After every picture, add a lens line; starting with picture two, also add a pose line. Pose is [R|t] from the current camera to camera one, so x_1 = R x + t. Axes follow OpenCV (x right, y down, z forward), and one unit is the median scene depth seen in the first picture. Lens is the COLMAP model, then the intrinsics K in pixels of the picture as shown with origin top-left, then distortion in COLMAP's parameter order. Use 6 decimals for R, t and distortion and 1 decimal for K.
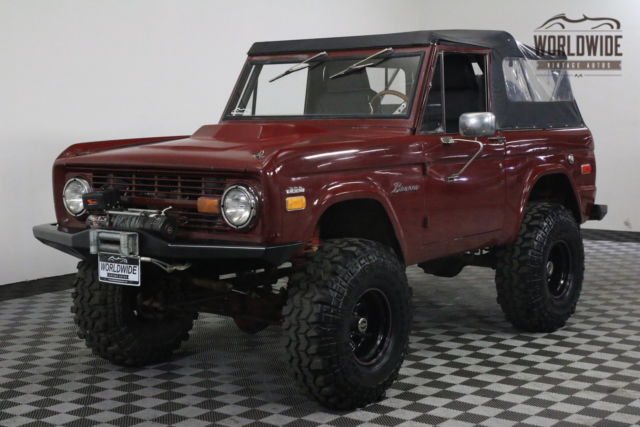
lens RADIAL K [[1082.6, 0, 320.0], [0, 1082.6, 213.5], [0, 0, 1]] dist [0.078463, 0.006865]
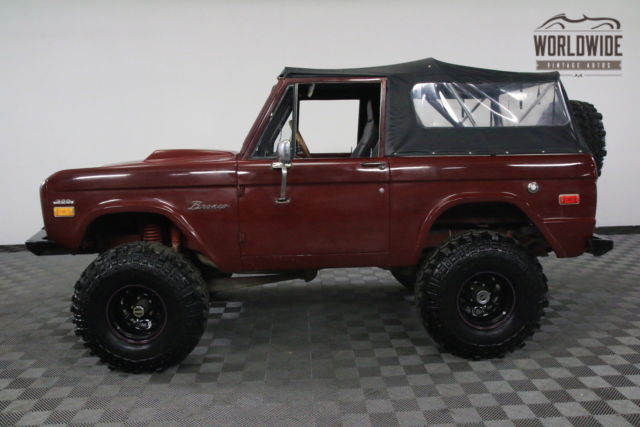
lens RADIAL K [[584.1, 0, 320.0], [0, 584.1, 213.5], [0, 0, 1]] dist [-0.071371, 0.015378]
pose [[0.633401, 0.112742, -0.765567, 0.600134], [-0.059428, 0.993495, 0.097140, -0.078861], [0.771538, -0.016033, 0.635981, 0.650405]]
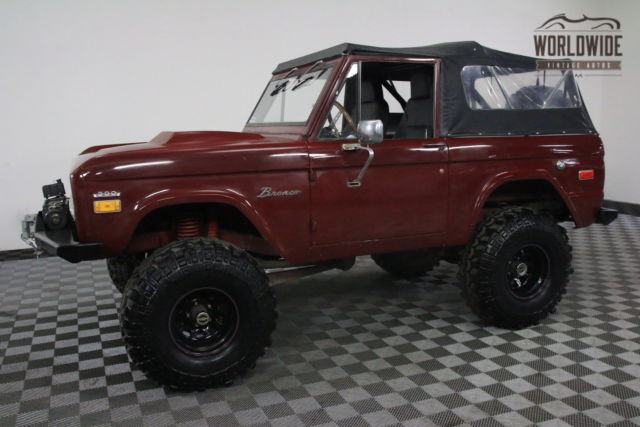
lens RADIAL K [[584.1, 0, 320.0], [0, 584.1, 213.5], [0, 0, 1]] dist [-0.071371, 0.015378]
pose [[0.860246, 0.074435, -0.504417, 0.377418], [-0.039325, 0.996026, 0.079914, -0.047291], [0.508361, -0.048910, 0.859754, 0.498831]]
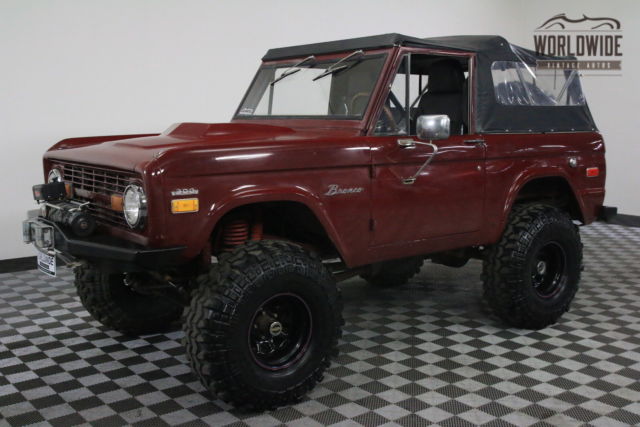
lens RADIAL K [[717.8, 0, 320.0], [0, 717.8, 213.5], [0, 0, 1]] dist [-0.008155, -0.000227]
pose [[0.964351, 0.048536, -0.260138, 0.215379], [-0.037070, 0.998120, 0.048809, -0.031496], [0.262018, -0.037426, 0.964337, 0.338843]]
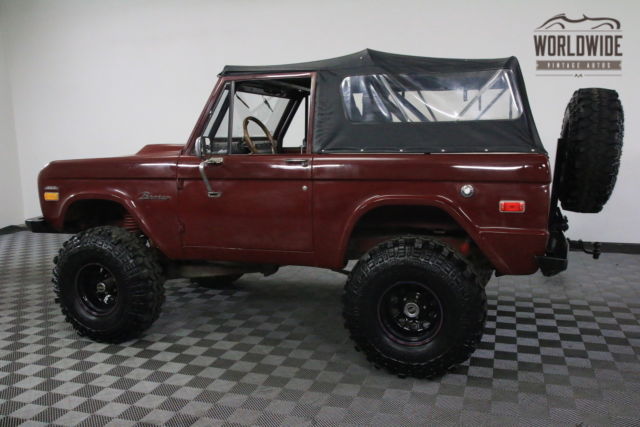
lens RADIAL K [[541.1, 0, 332.7], [0, 541.1, 211.0], [0, 0, 1]] dist [-0.078287, 0.000840]
pose [[0.341124, 0.139596, -0.929595, 0.692568], [-0.073932, 0.989833, 0.121512, -0.092912], [0.937106, 0.027276, 0.347976, 0.918743]]
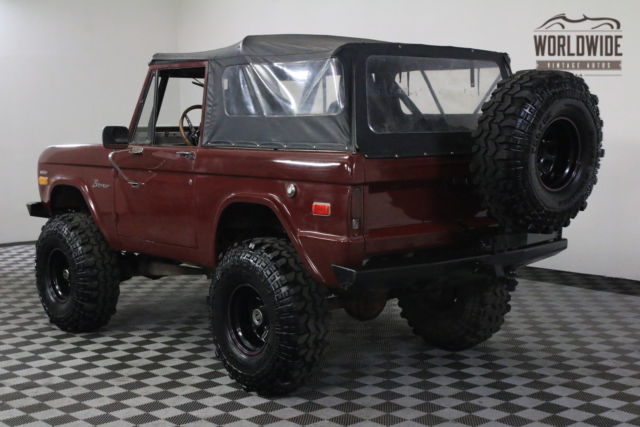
lens RADIAL K [[965.1, 0, 336.5], [0, 965.1, 213.5], [0, 0, 1]] dist [0.006582, 0.014977]
pose [[-0.193928, 0.109902, -0.974840, 1.061020], [-0.082446, 0.988364, 0.127828, -0.147820], [0.977545, 0.105161, -0.182610, 1.389739]]
